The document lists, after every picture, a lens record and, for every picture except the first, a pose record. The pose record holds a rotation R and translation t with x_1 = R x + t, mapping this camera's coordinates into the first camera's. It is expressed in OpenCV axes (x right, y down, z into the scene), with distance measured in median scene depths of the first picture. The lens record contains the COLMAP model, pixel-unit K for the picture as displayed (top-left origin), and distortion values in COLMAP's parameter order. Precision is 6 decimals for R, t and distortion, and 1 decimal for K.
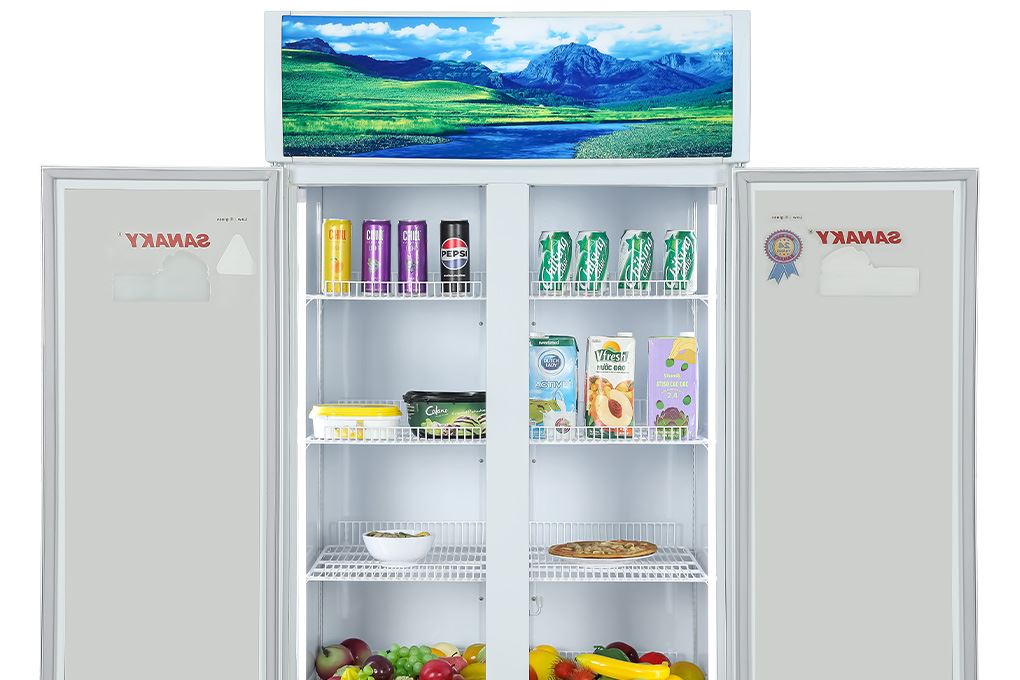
lens RADIAL K [[512.9, 0, 506.6], [0, 512.9, 341.5], [0, 0, 1]] dist [0.021393, -0.007686]
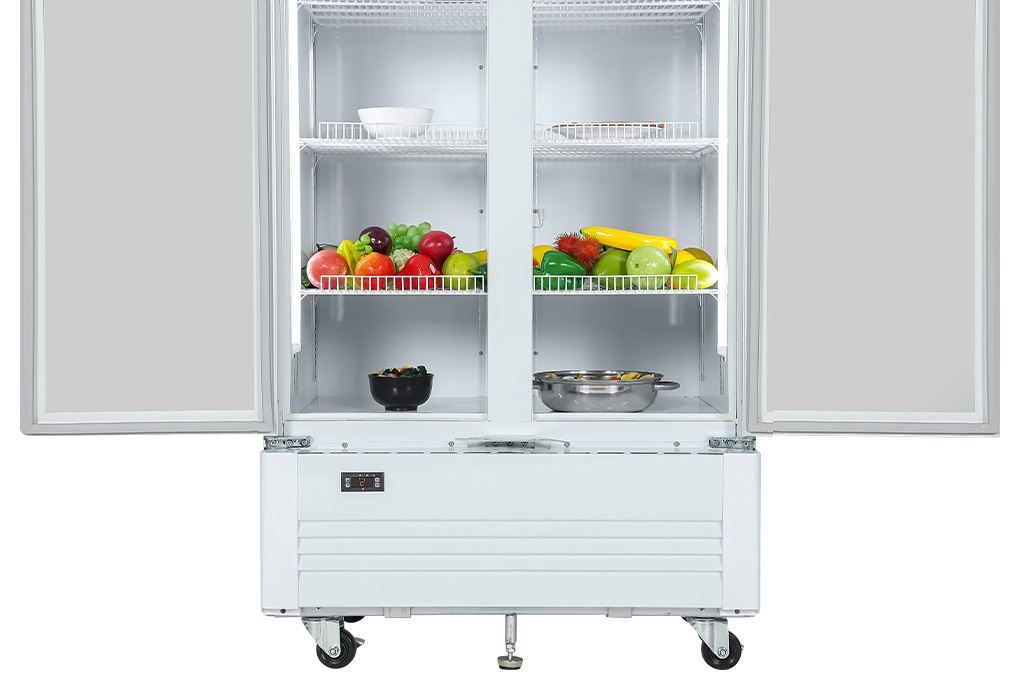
lens RADIAL K [[534.7, 0, 508.5], [0, 534.7, 340.8], [0, 0, 1]] dist [0.021497, -0.002291]
pose [[0.999995, -0.002793, 0.001341, -0.002845], [0.002790, 0.999993, 0.002601, 0.825650], [-0.001349, -0.002597, 0.999996, 0.002216]]
